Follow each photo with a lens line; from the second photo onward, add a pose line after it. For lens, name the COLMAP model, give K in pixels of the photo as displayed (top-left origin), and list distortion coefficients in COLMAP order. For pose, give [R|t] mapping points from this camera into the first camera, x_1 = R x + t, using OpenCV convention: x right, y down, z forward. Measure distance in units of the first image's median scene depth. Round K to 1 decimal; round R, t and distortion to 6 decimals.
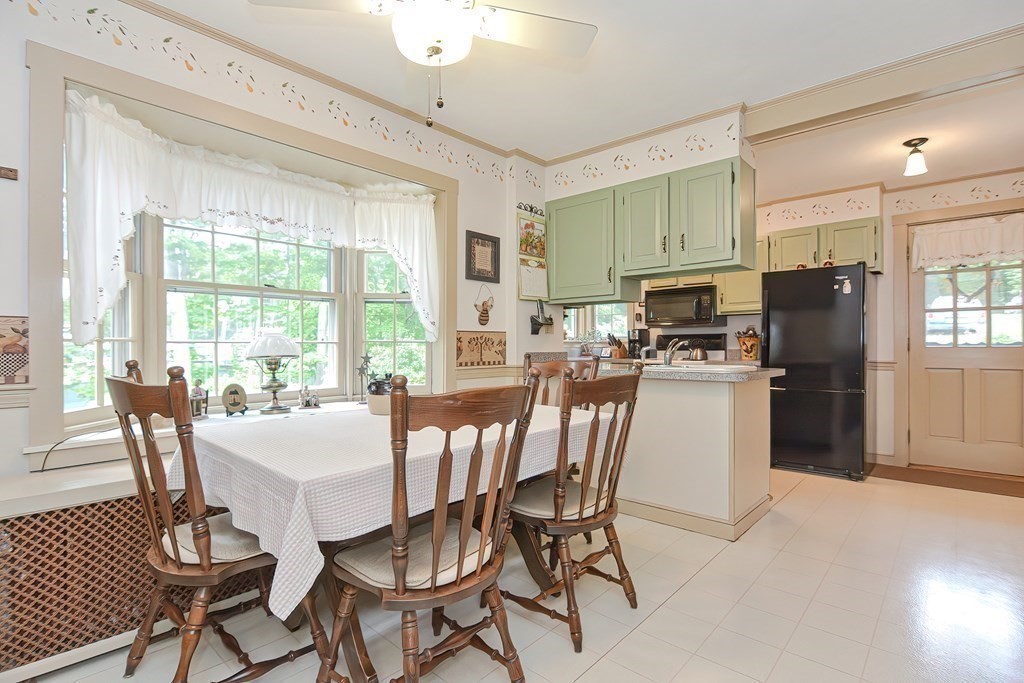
lens RADIAL K [[499.5, 0, 510.8], [0, 499.5, 341.9], [0, 0, 1]] dist [-0.002304, -0.007354]
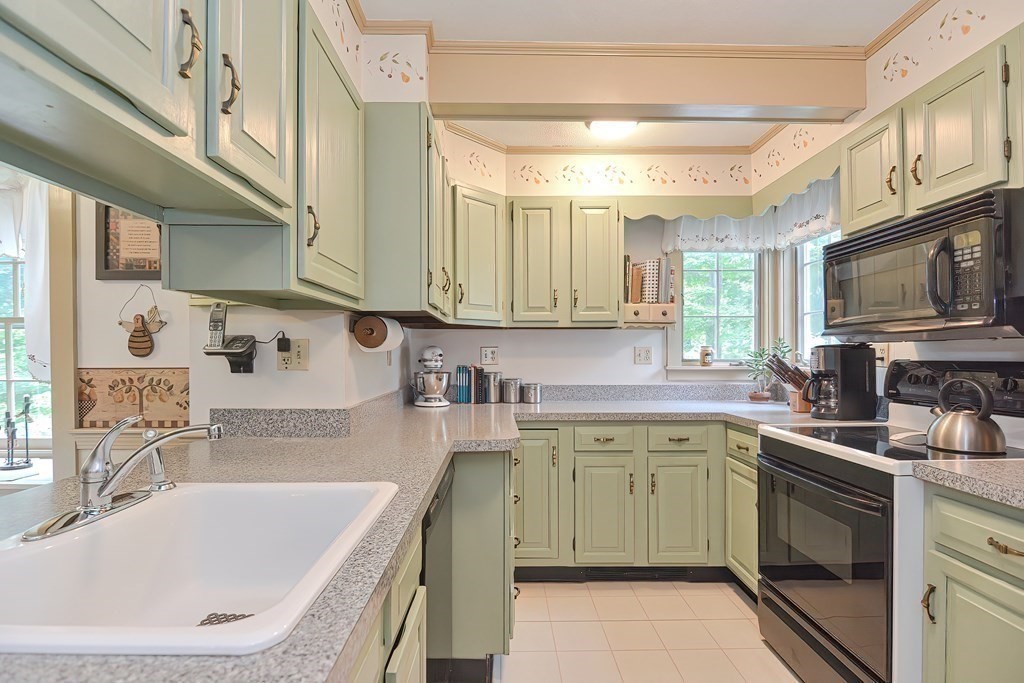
lens RADIAL K [[499.5, 0, 510.5], [0, 499.5, 357.4], [0, 0, 1]] dist [-0.002304, -0.007354]
pose [[0.668704, 0.000802, -0.743529, 0.334991], [0.008121, 0.999932, 0.008382, -0.017873], [0.743485, -0.011643, 0.668652, 0.484884]]
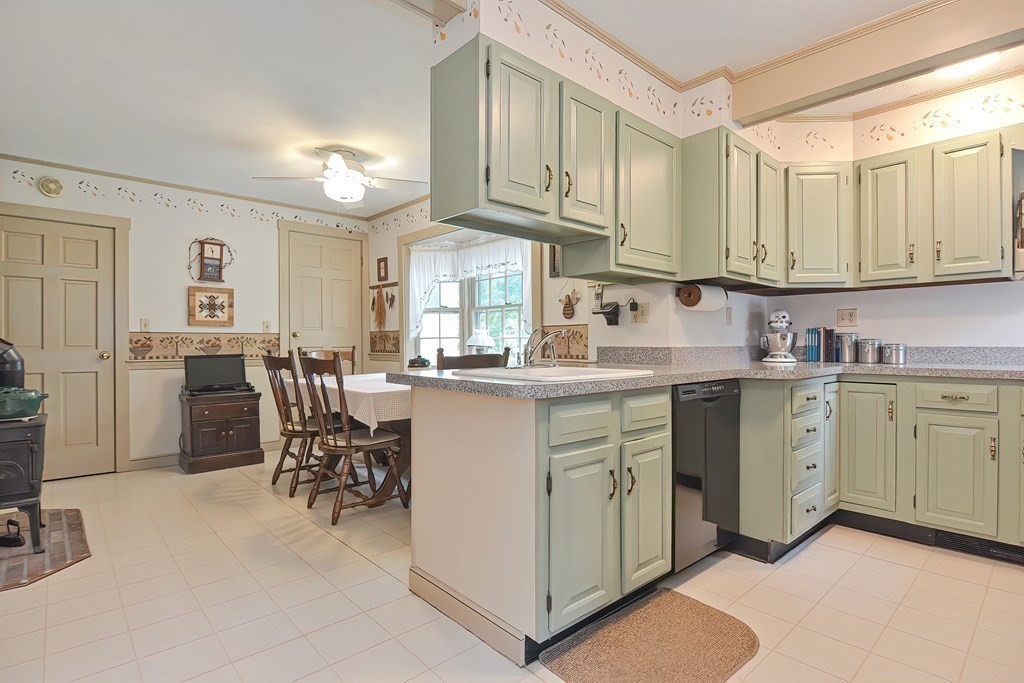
lens RADIAL K [[499.5, 0, 509.8], [0, 499.5, 346.3], [0, 0, 1]] dist [-0.002304, -0.007354]
pose [[-0.113103, 0.004141, -0.993575, 0.498779], [0.009804, 0.999947, 0.003051, 0.009206], [0.993535, -0.009396, -0.113138, 0.517069]]
